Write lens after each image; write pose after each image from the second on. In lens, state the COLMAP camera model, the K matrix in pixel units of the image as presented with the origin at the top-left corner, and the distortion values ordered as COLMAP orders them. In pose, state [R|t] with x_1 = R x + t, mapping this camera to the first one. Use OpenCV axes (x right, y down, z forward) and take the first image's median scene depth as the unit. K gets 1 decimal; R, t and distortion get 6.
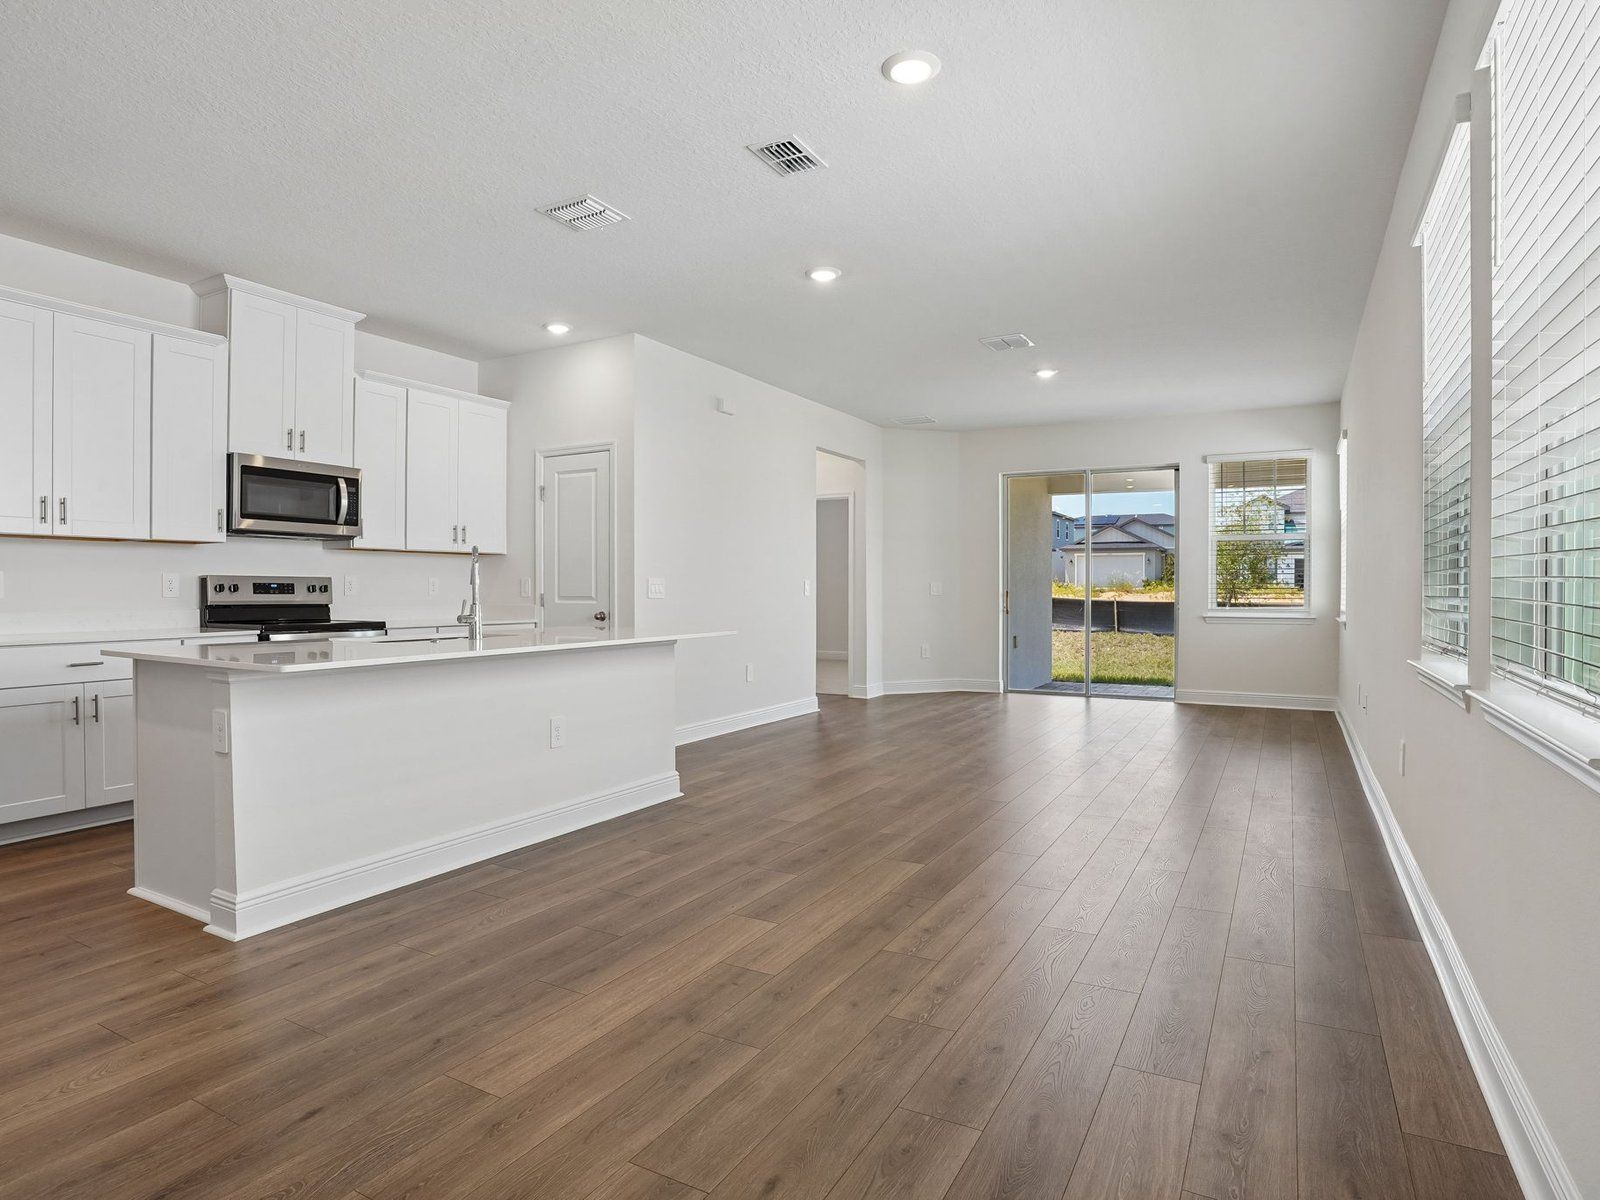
lens RADIAL K [[909.3, 0, 809.8], [0, 909.3, 601.4], [0, 0, 1]] dist [-0.029005, 0.005338]
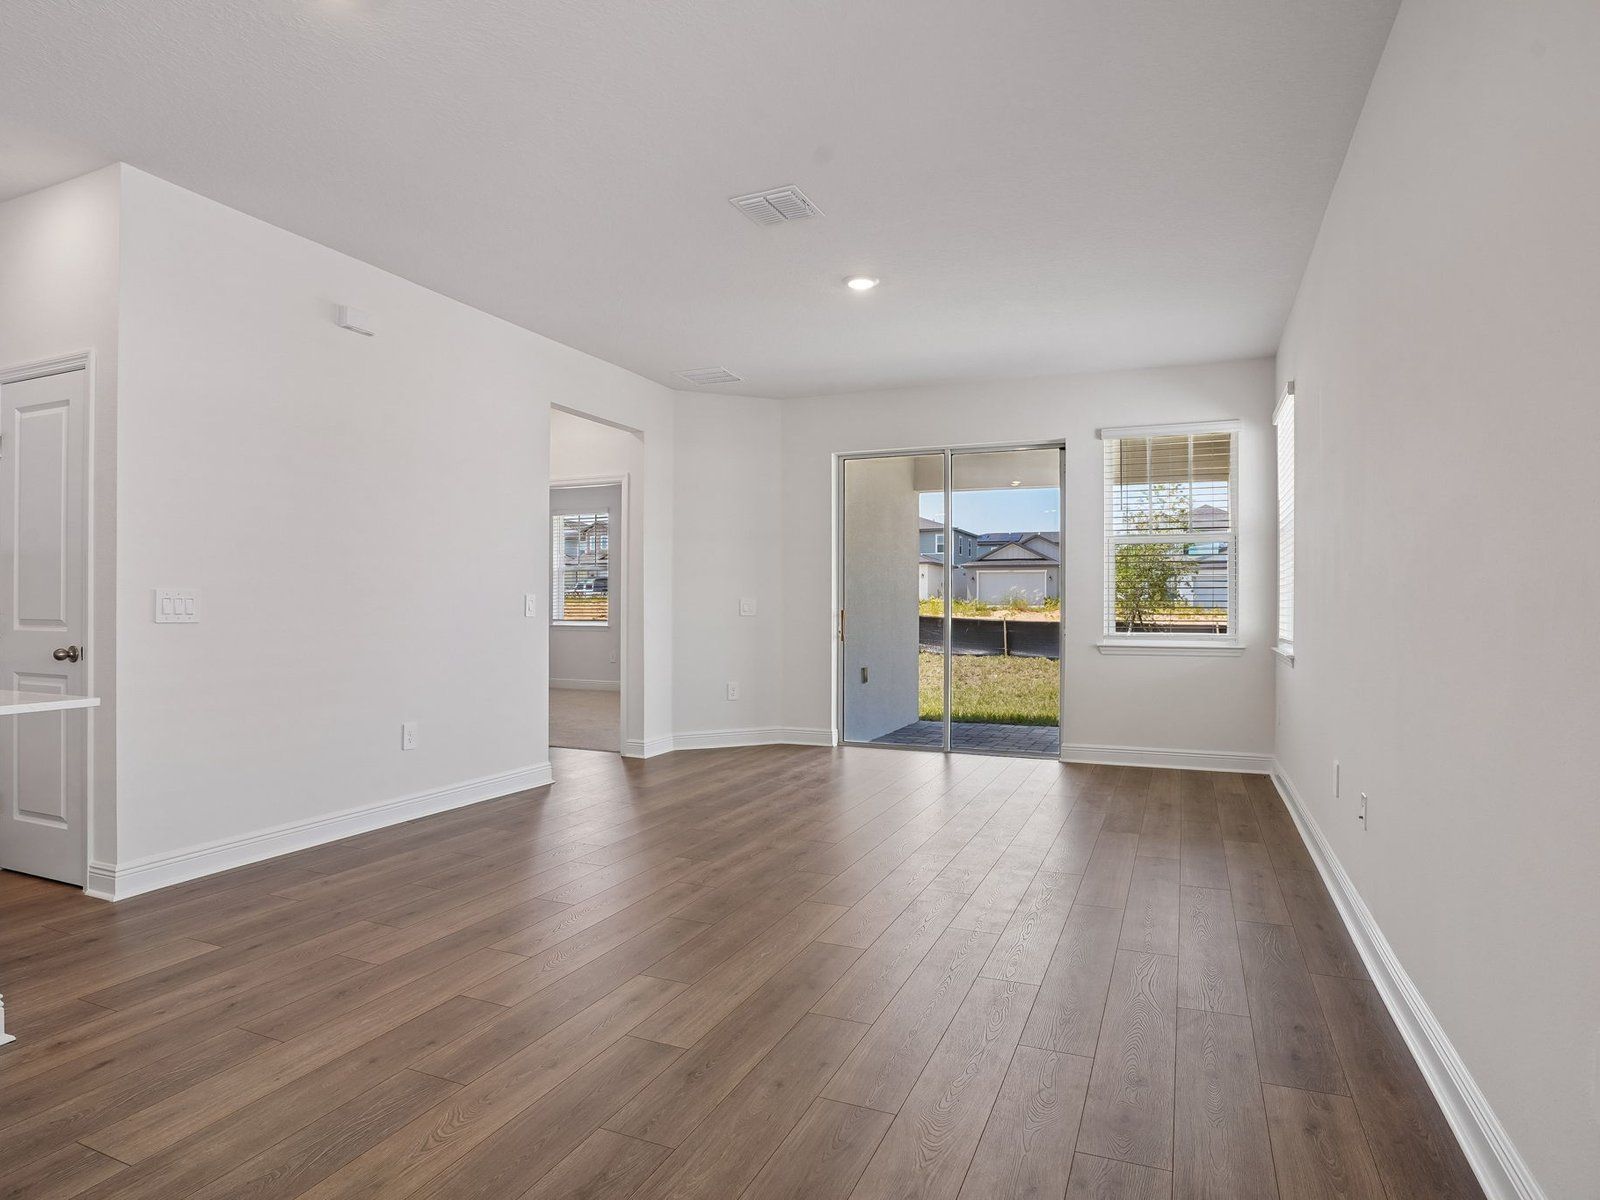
lens RADIAL K [[909.3, 0, 786.8], [0, 909.3, 603.8], [0, 0, 1]] dist [-0.029005, 0.005338]
pose [[0.997421, 0.002809, 0.071716, 0.135103], [-0.001670, 0.999872, -0.015939, -0.005482], [-0.071752, 0.015778, 0.997298, 0.292465]]
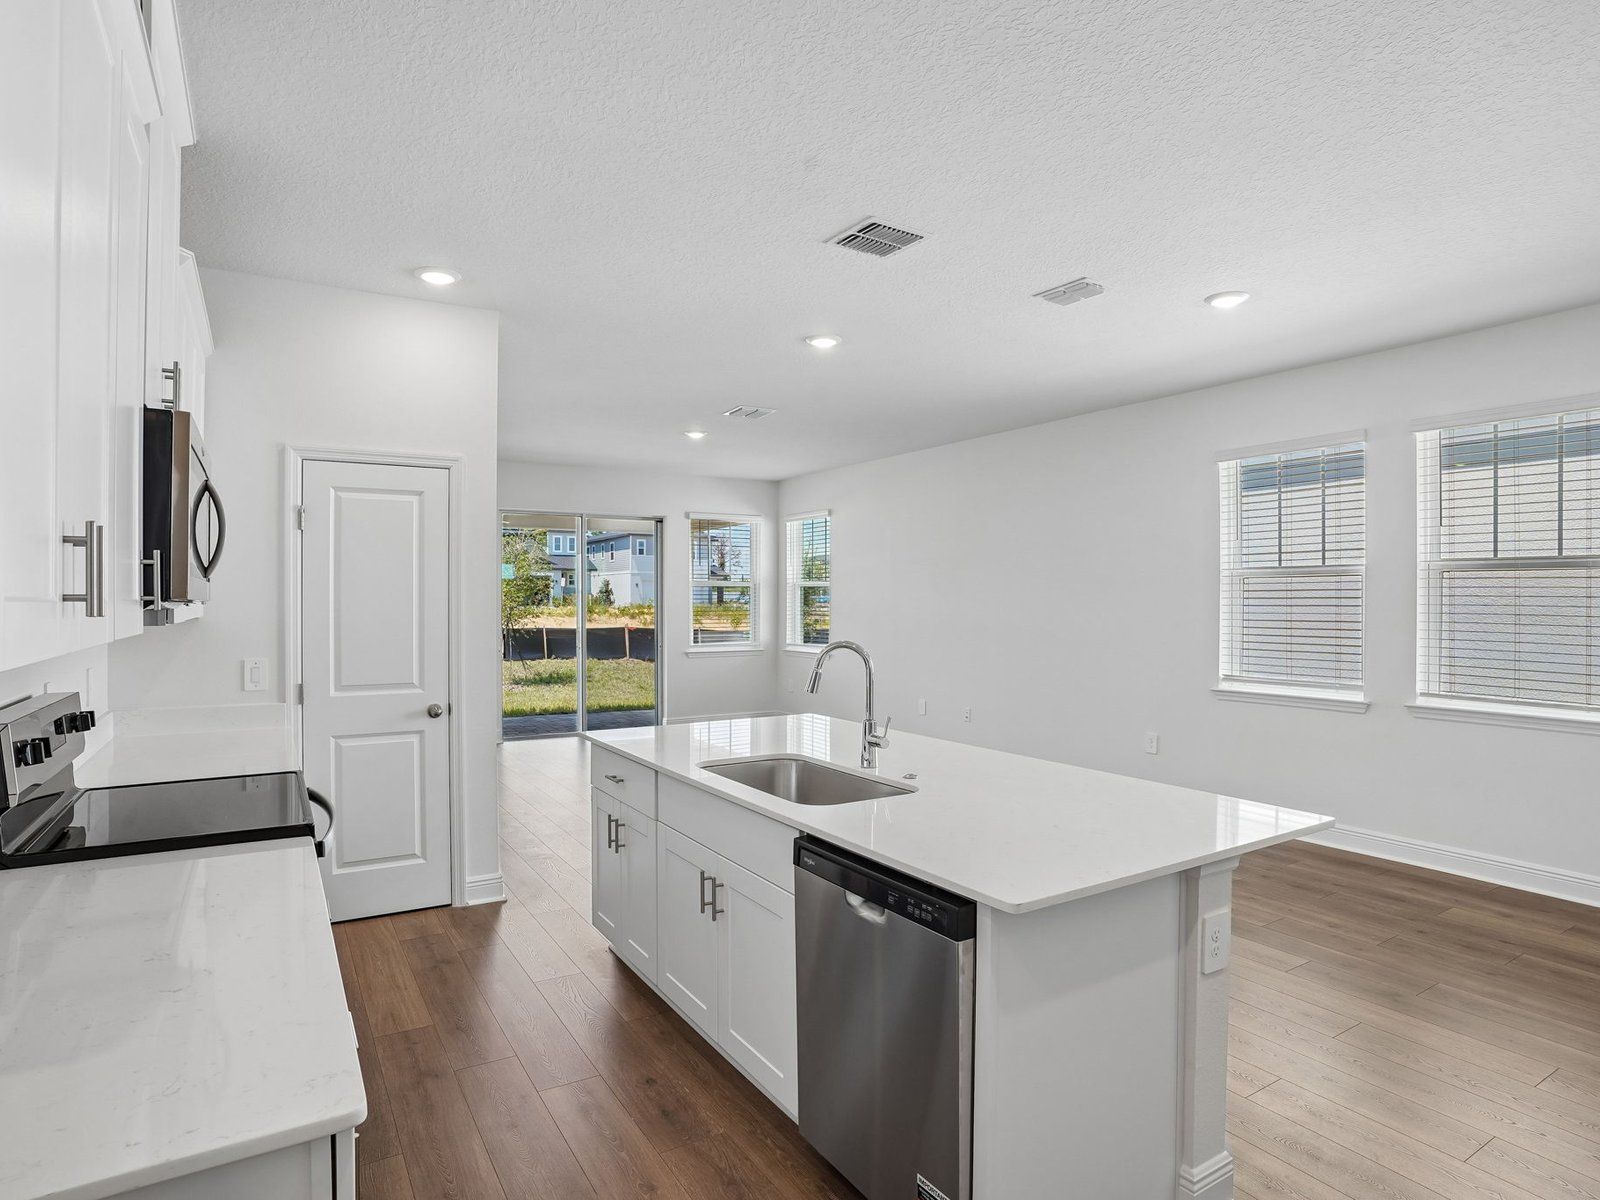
lens RADIAL K [[909.3, 0, 828.1], [0, 909.3, 606.9], [0, 0, 1]] dist [-0.029005, 0.005338]
pose [[0.478748, -0.008228, 0.877914, -0.498985], [0.011039, 0.999933, 0.003352, -0.044253], [-0.877883, 0.008086, 0.478807, 0.306941]]
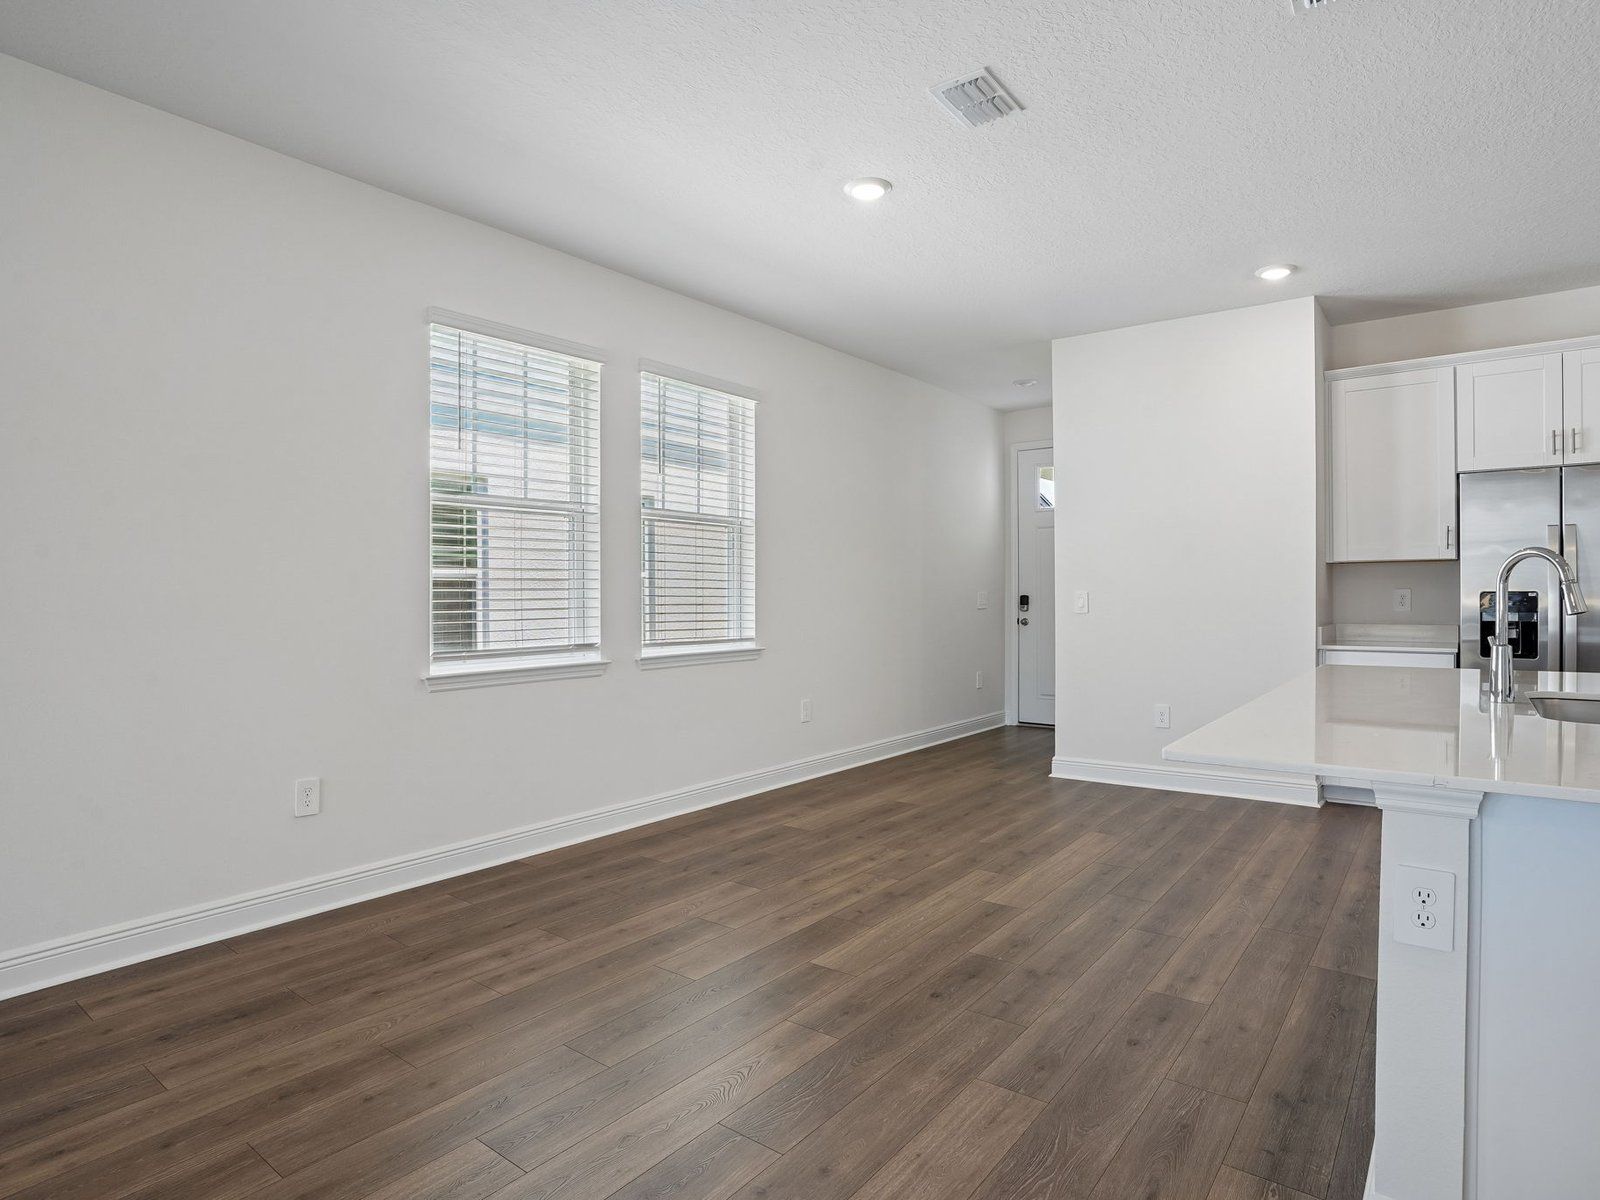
lens RADIAL K [[909.3, 0, 799.9], [0, 909.3, 593.3], [0, 0, 1]] dist [-0.029005, 0.005338]
pose [[-0.986642, 0.003067, 0.162875, 0.001751], [0.005517, 0.999878, 0.014589, -0.021589], [-0.162810, 0.015293, -0.986539, 0.787018]]
